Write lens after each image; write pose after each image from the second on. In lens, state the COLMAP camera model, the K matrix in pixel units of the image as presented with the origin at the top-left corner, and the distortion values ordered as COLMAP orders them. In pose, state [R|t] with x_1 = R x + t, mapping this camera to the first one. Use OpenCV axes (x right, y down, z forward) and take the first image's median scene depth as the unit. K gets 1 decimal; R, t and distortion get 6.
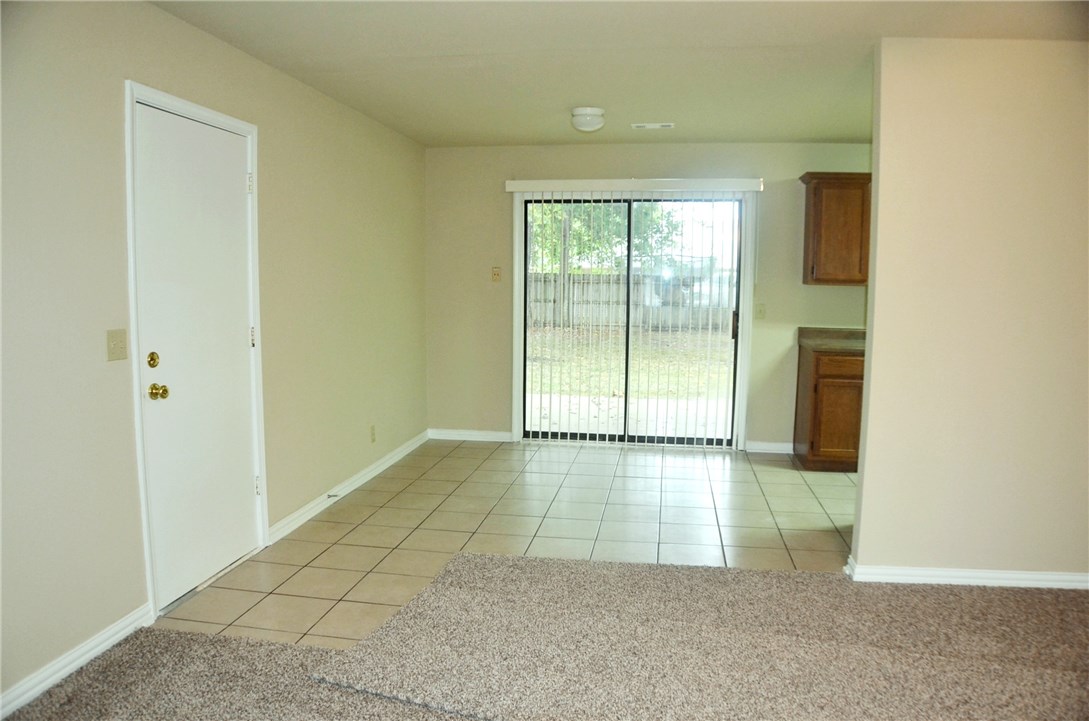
lens RADIAL K [[767.0, 0, 544.5], [0, 767.0, 360.5], [0, 0, 1]] dist [-0.125664, 0.027833]
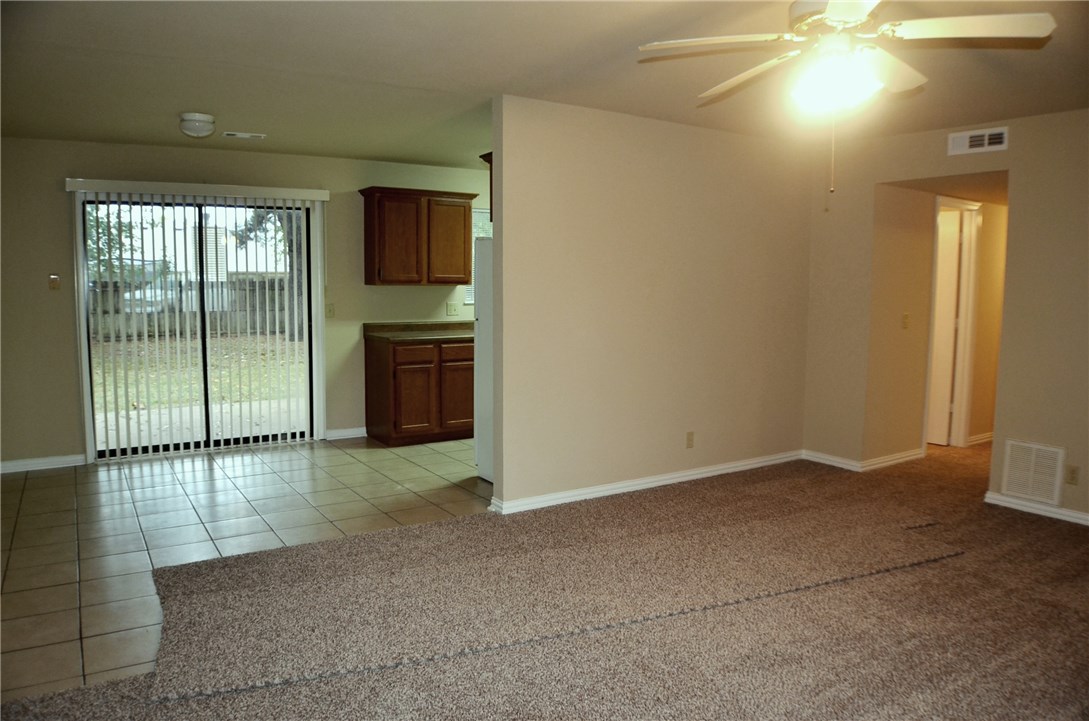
lens RADIAL K [[767.0, 0, 544.5], [0, 767.0, 360.5], [0, 0, 1]] dist [-0.125664, 0.027833]
pose [[0.740951, -0.075009, 0.667357, -0.252846], [0.076602, 0.996697, 0.026977, 0.001251], [-0.667176, 0.031132, 0.744249, -0.022520]]
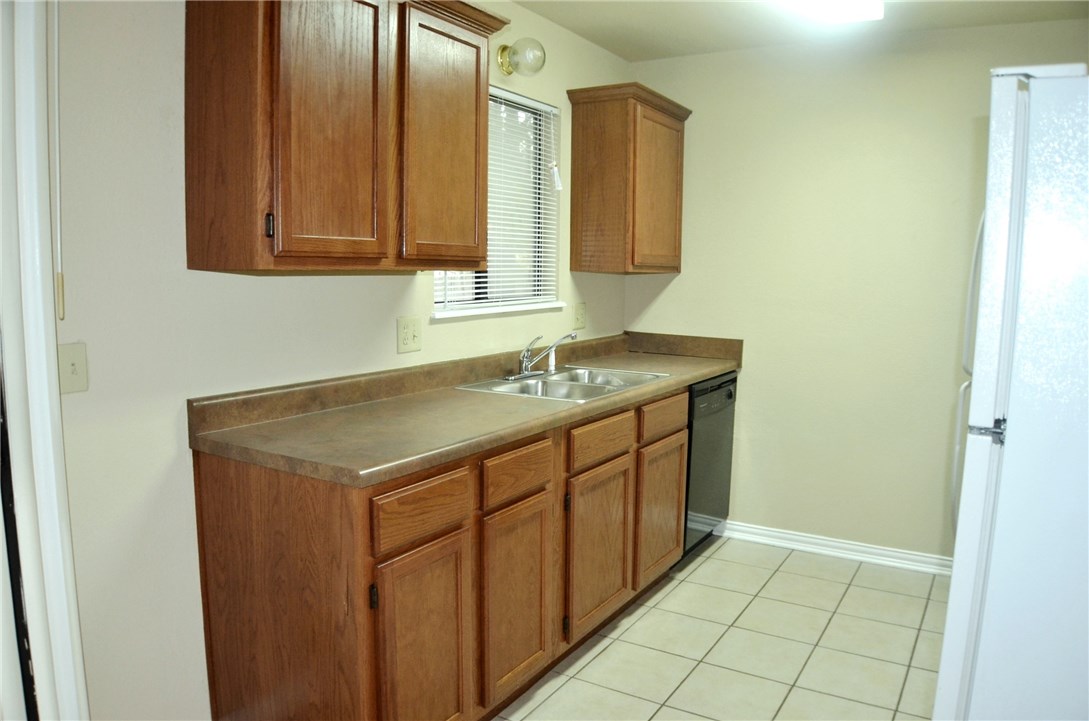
lens RADIAL K [[778.2, 0, 544.5], [0, 778.2, 360.5], [0, 0, 1]] dist [-0.091894, 0.000371]
pose [[0.379236, -0.114427, 0.918197, 0.102259], [0.091540, 0.992096, 0.085828, -0.085235], [-0.920761, 0.051503, 0.386713, 0.819422]]
